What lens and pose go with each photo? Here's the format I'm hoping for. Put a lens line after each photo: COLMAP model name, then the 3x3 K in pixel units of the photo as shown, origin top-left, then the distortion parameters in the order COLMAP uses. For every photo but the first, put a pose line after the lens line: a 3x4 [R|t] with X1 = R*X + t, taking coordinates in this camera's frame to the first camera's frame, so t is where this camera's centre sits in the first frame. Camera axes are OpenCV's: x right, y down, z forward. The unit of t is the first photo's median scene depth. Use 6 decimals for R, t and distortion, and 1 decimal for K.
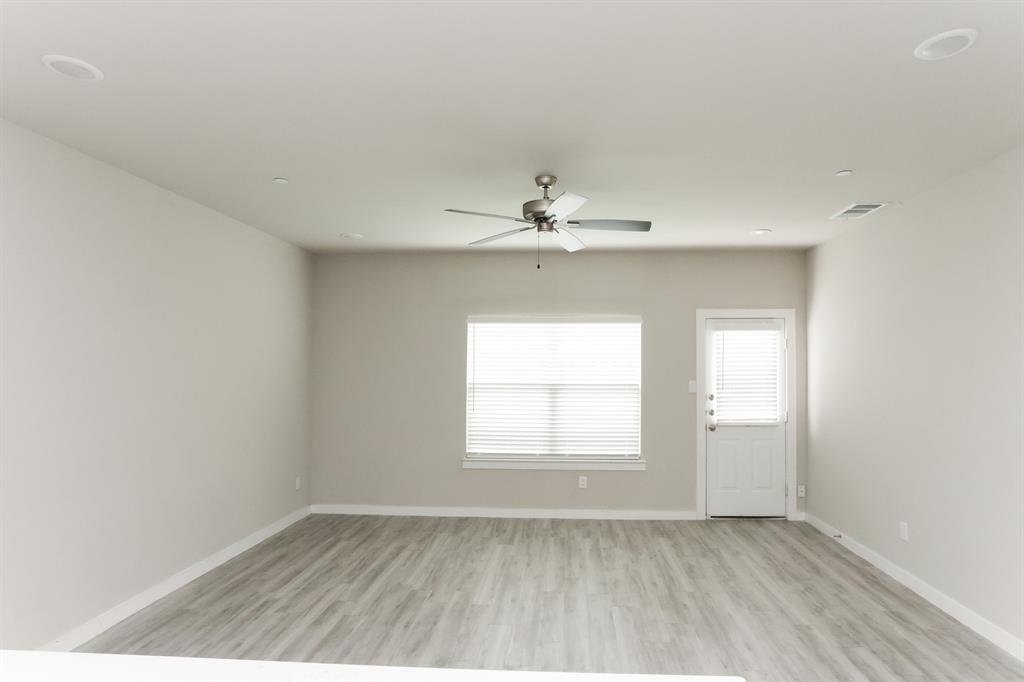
lens RADIAL K [[560.6, 0, 514.0], [0, 560.6, 341.1], [0, 0, 1]] dist [-0.024489, 0.003138]
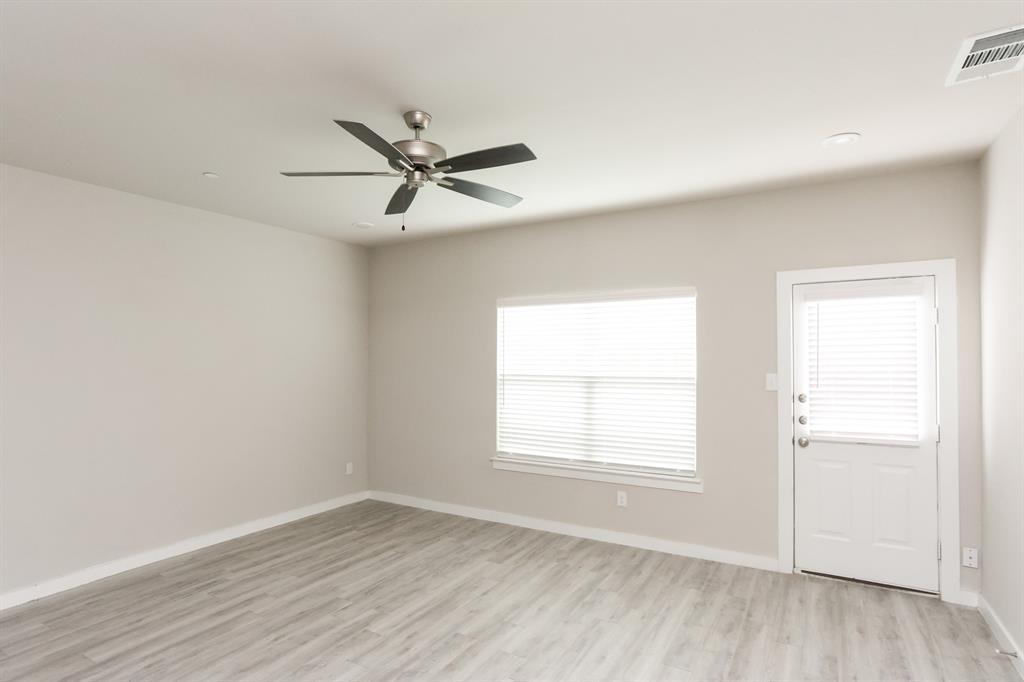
lens RADIAL K [[530.0, 0, 504.1], [0, 530.0, 342.5], [0, 0, 1]] dist [-0.016147, 0.007756]
pose [[0.886411, -0.018389, -0.462534, 0.334469], [0.023244, 0.999718, 0.004798, 0.020699], [0.462316, -0.015004, 0.886588, 0.258188]]
